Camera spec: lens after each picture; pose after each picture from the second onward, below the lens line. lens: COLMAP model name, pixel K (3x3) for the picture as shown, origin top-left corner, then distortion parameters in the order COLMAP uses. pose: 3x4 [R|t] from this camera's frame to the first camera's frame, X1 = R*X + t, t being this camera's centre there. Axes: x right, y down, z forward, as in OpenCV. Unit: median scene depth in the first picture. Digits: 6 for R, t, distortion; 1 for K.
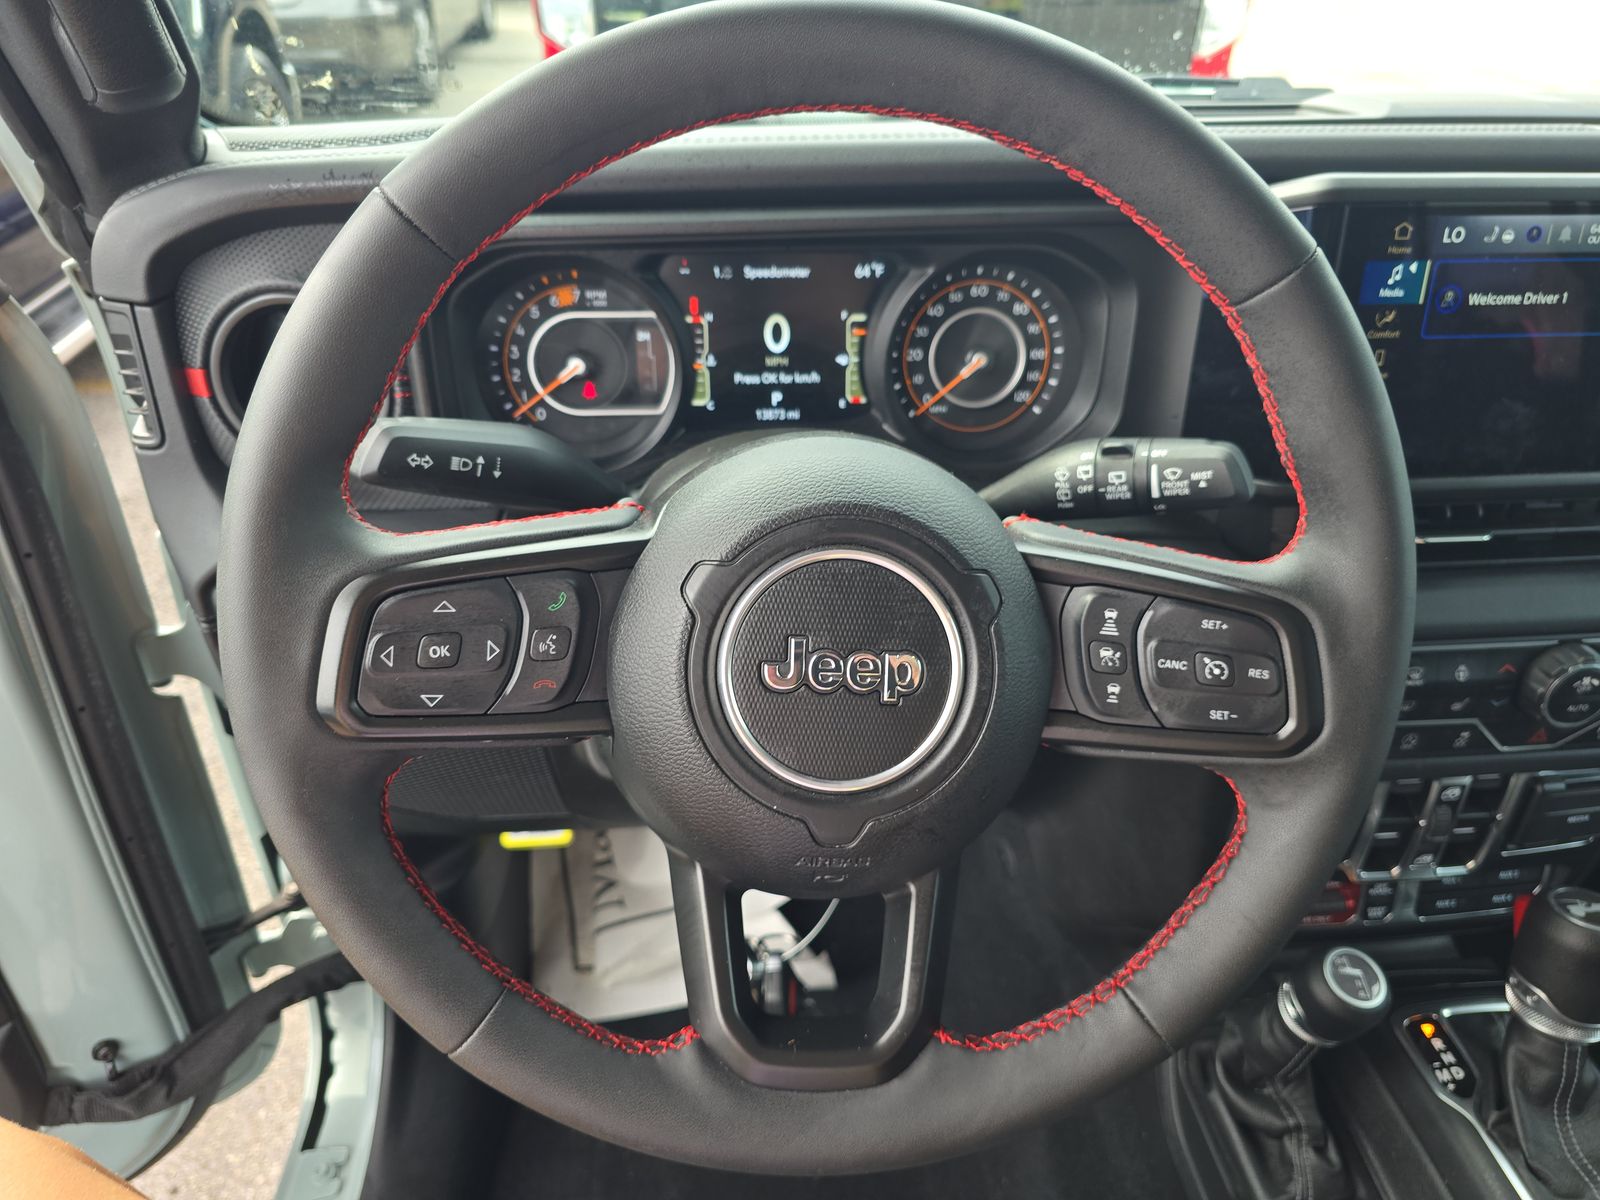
lens RADIAL K [[1054.8, 0, 800.0], [0, 1054.8, 600.0], [0, 0, 1]] dist [0.045700, -0.039697]
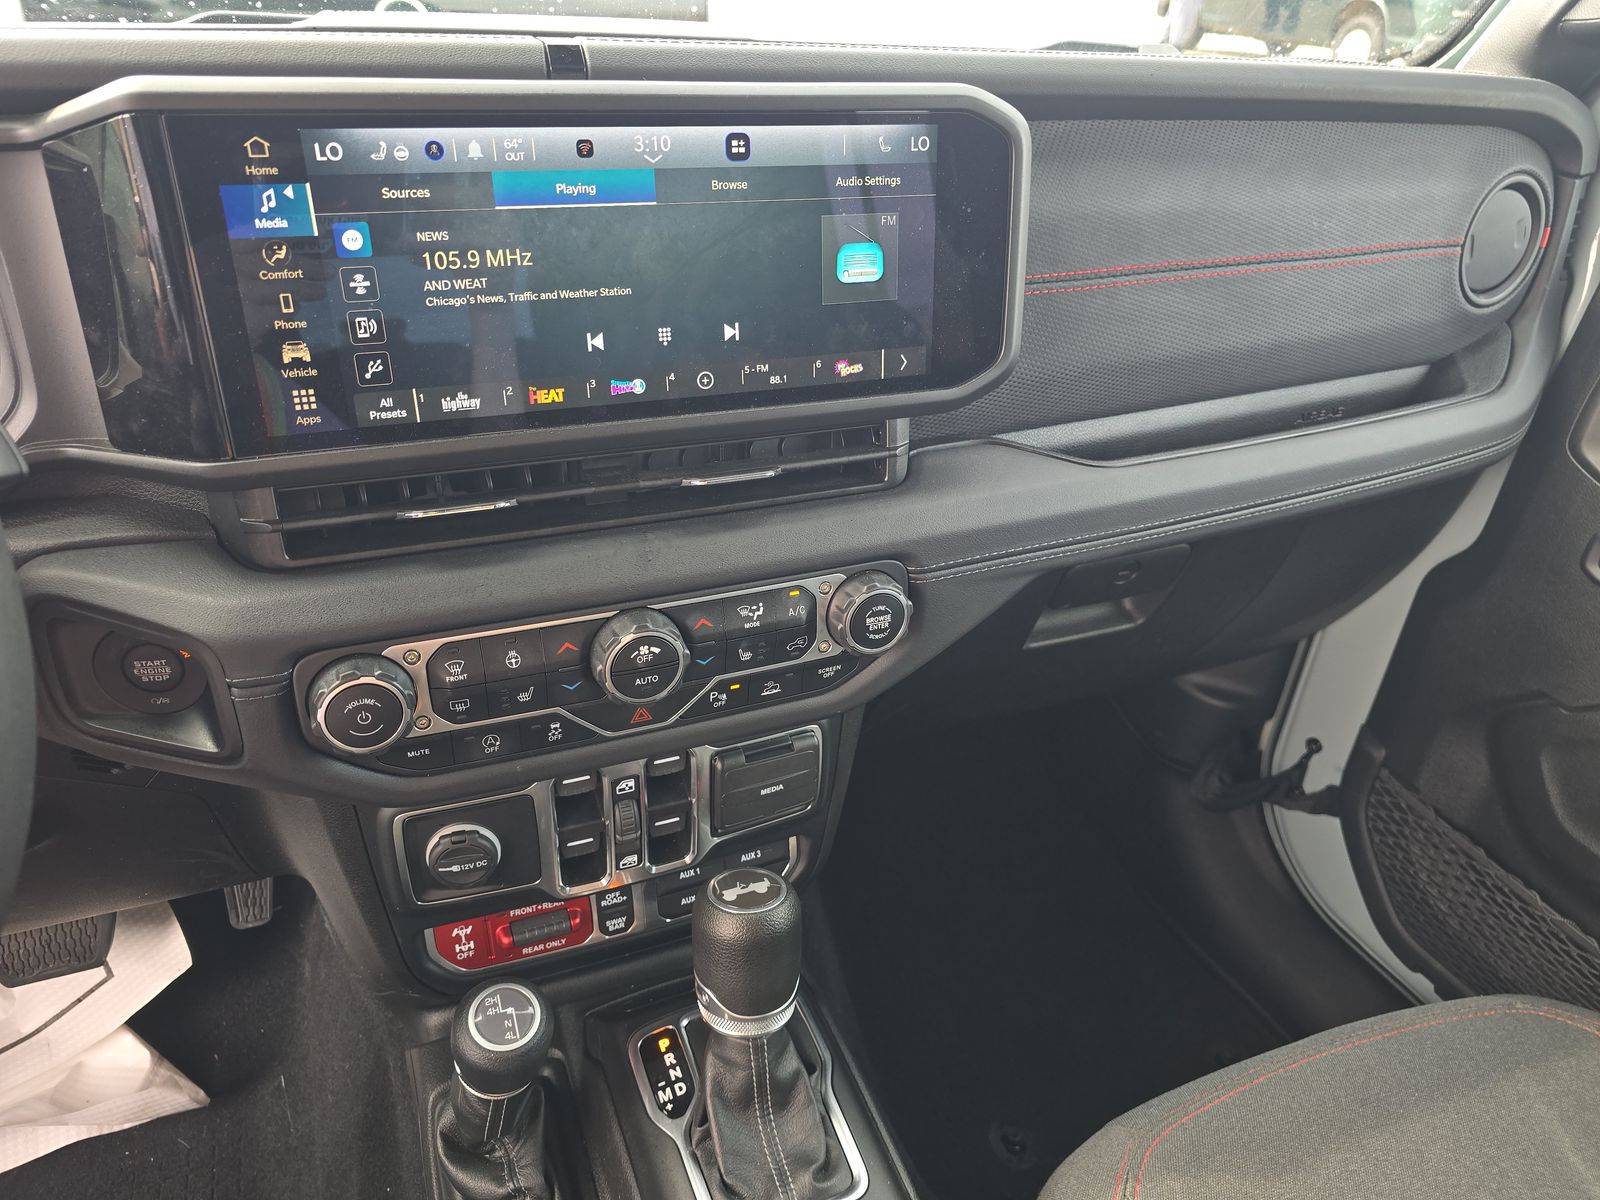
lens RADIAL K [[1054.8, 0, 800.0], [0, 1054.8, 600.0], [0, 0, 1]] dist [0.045700, -0.039697]
pose [[0.964583, -0.121738, 0.234008, 0.723719], [0.125973, 0.992029, -0.003179, 0.058205], [-0.231755, 0.032545, 0.972230, 0.105652]]
